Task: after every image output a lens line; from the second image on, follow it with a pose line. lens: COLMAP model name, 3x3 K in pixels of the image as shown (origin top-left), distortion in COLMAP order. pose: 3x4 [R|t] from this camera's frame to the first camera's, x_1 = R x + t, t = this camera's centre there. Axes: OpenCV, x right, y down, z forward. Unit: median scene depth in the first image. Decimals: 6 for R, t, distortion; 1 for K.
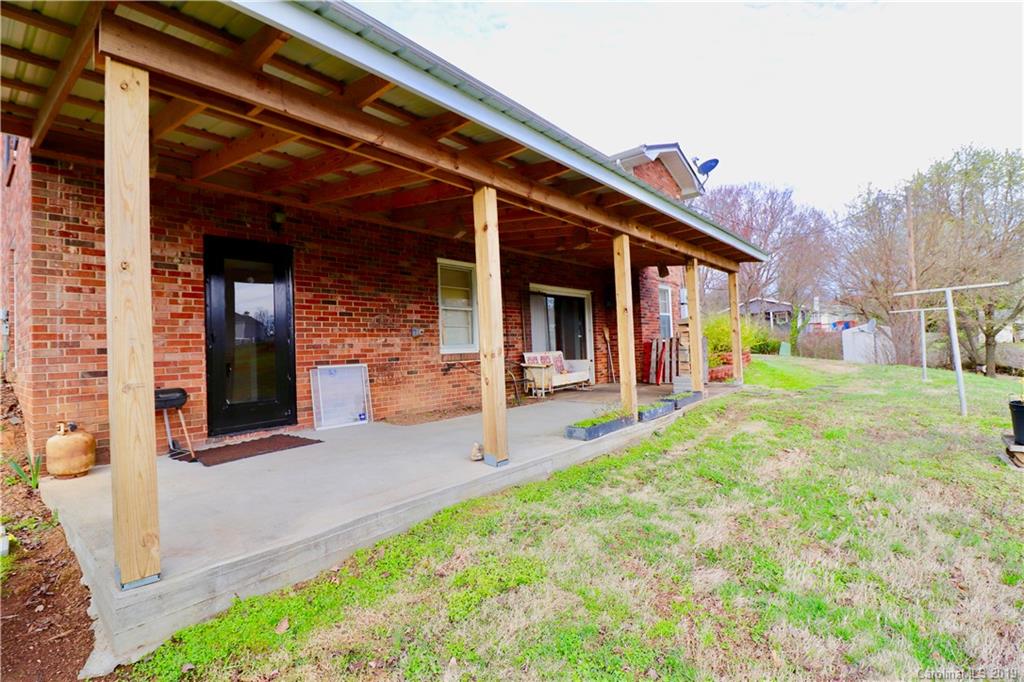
lens RADIAL K [[480.7, 0, 512.0], [0, 480.7, 341.0], [0, 0, 1]] dist [-0.000936, -0.000442]
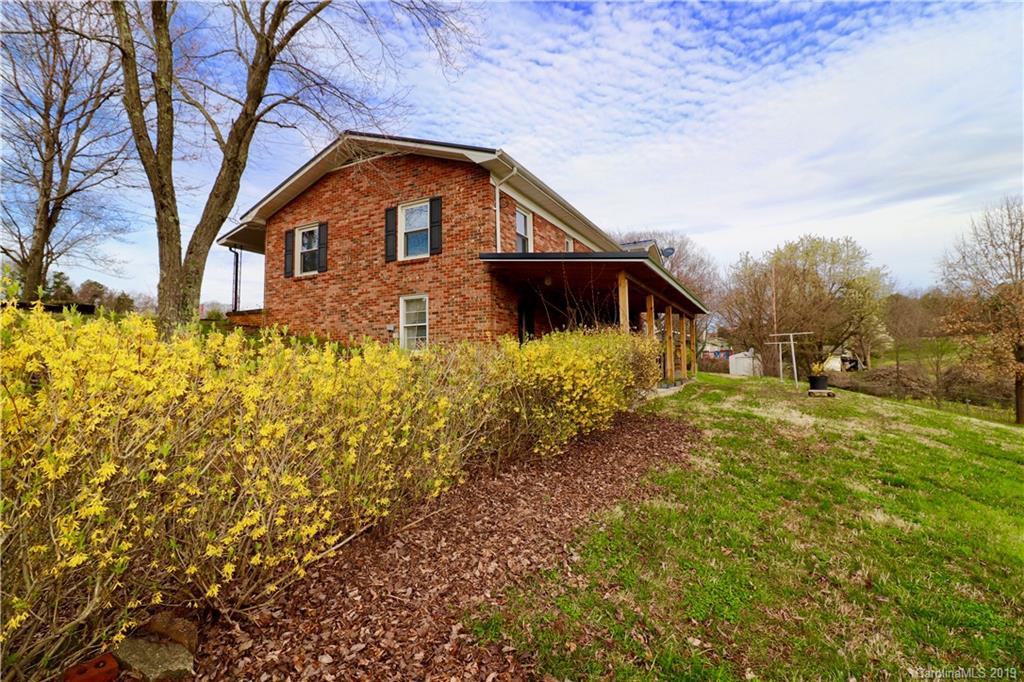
lens RADIAL K [[466.4, 0, 512.0], [0, 466.4, 341.0], [0, 0, 1]] dist [0.000195, -0.000014]
pose [[0.981257, 0.047494, 0.186757, -0.306956], [-0.040193, 0.998279, -0.042694, 0.027665], [-0.188463, 0.034387, 0.981478, -0.352705]]
